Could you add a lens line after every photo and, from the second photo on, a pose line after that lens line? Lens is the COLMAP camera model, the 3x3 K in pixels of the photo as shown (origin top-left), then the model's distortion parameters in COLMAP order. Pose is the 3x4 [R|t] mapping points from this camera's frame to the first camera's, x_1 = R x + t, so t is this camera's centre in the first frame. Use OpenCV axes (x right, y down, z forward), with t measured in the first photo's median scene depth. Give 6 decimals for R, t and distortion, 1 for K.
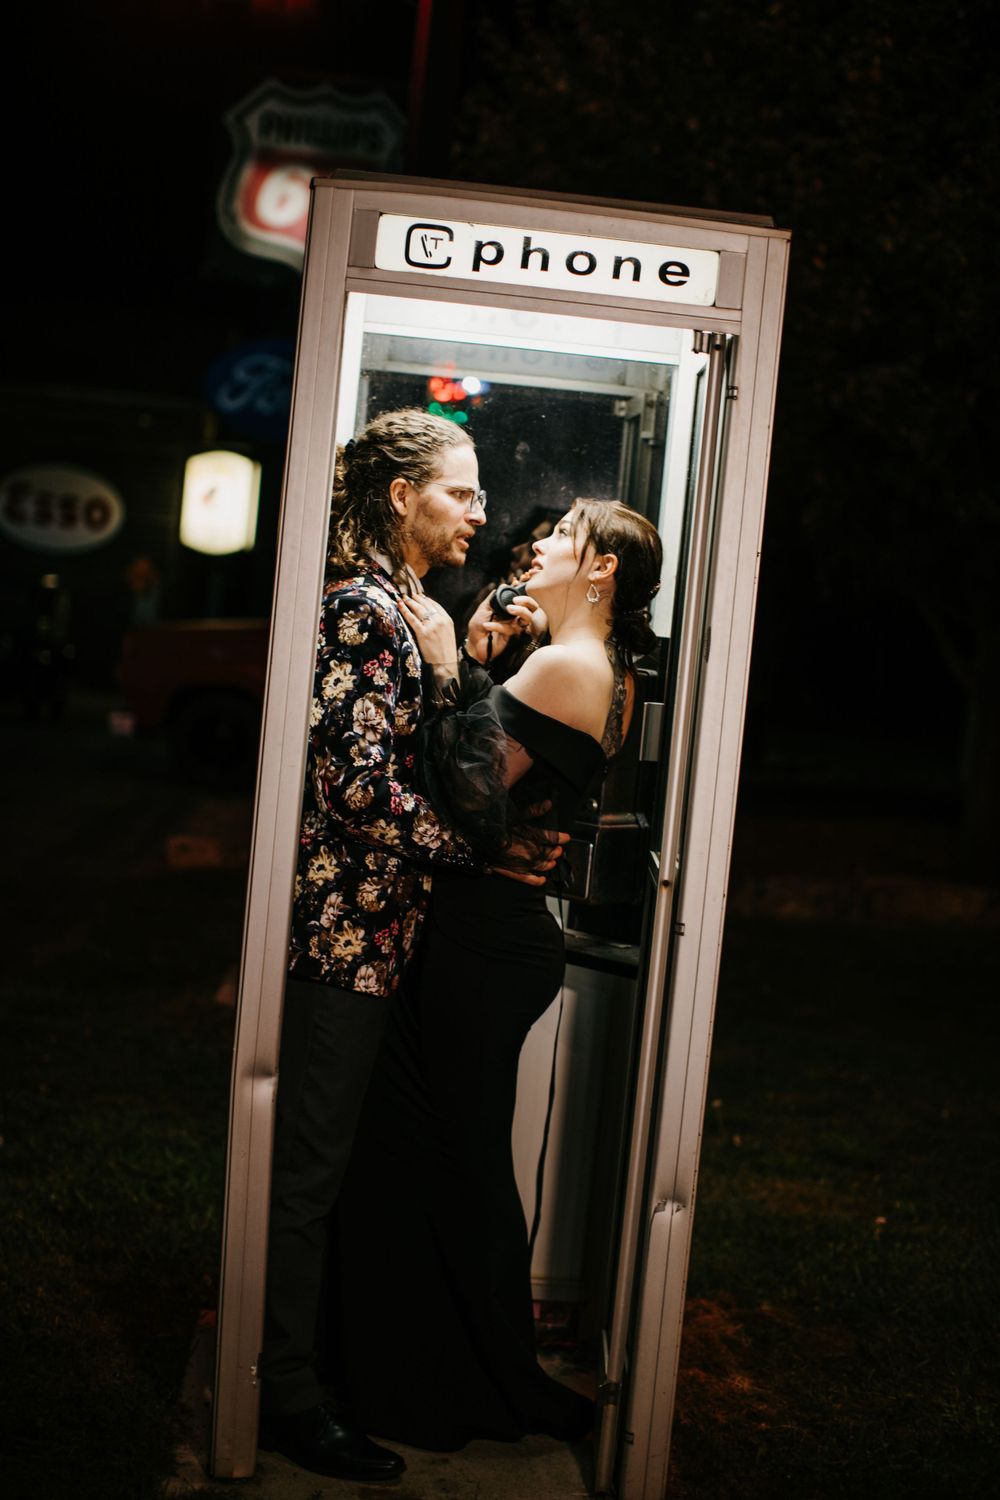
lens RADIAL K [[2232.7, 0, 395.4], [0, 2232.7, 753.6], [0, 0, 1]] dist [-0.313434, 0.602889]
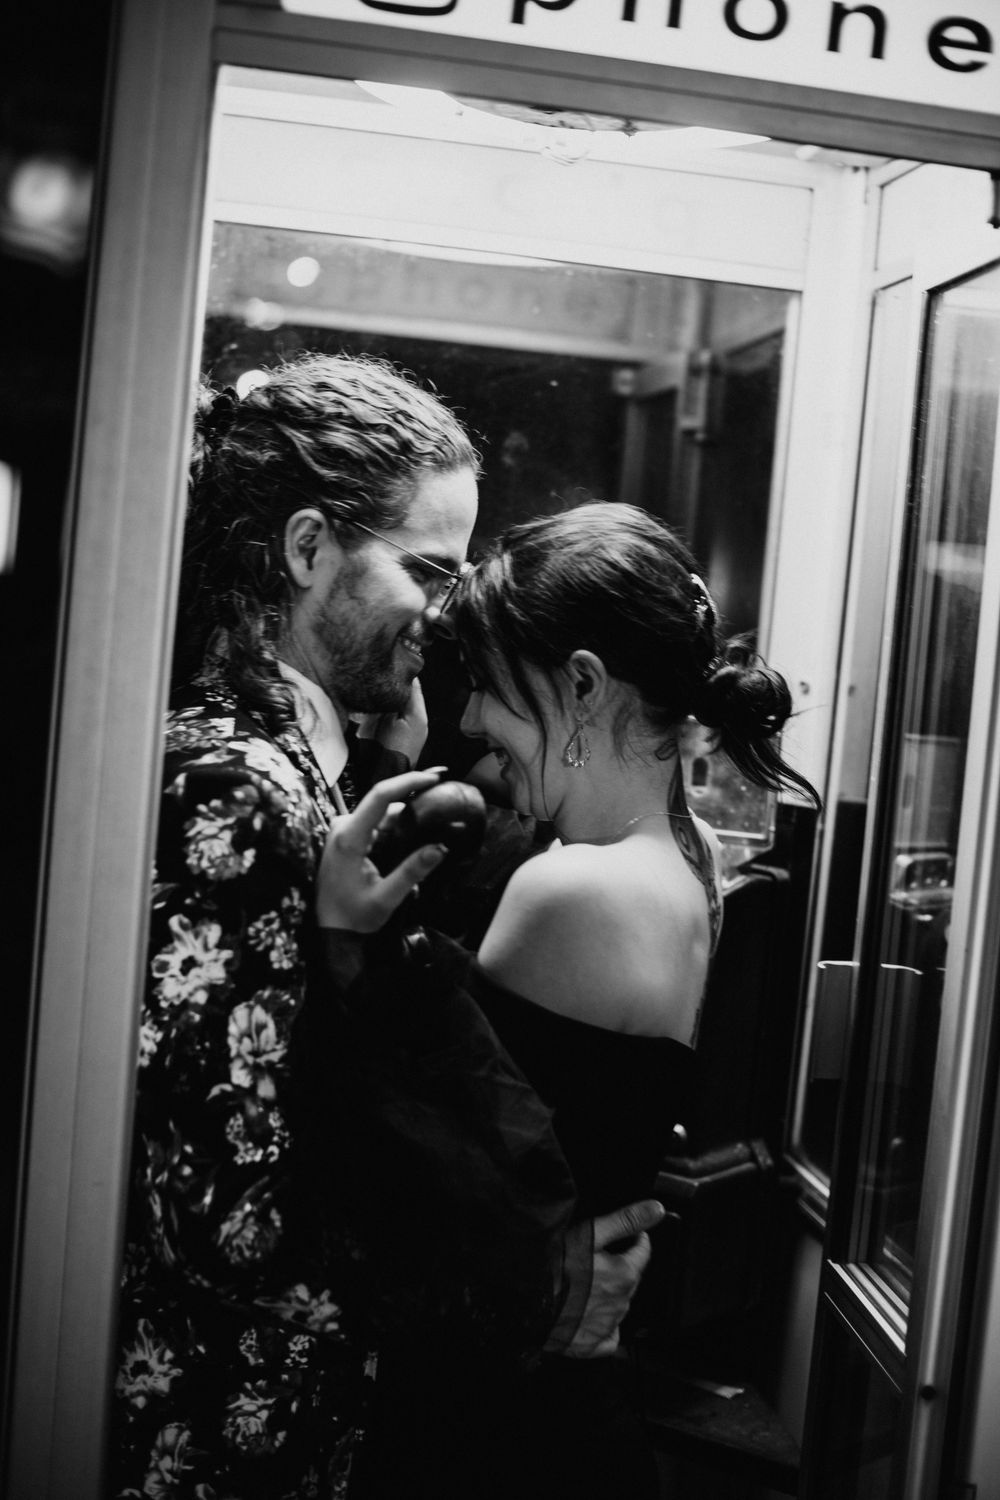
lens RADIAL K [[2232.7, 0, 395.4], [0, 2232.7, 753.6], [0, 0, 1]] dist [-0.313434, 0.602889]
pose [[0.991653, -0.009548, 0.128582, -0.041669], [0.010992, 0.999884, -0.010518, -0.068969], [-0.128467, 0.011844, 0.991643, 0.559817]]
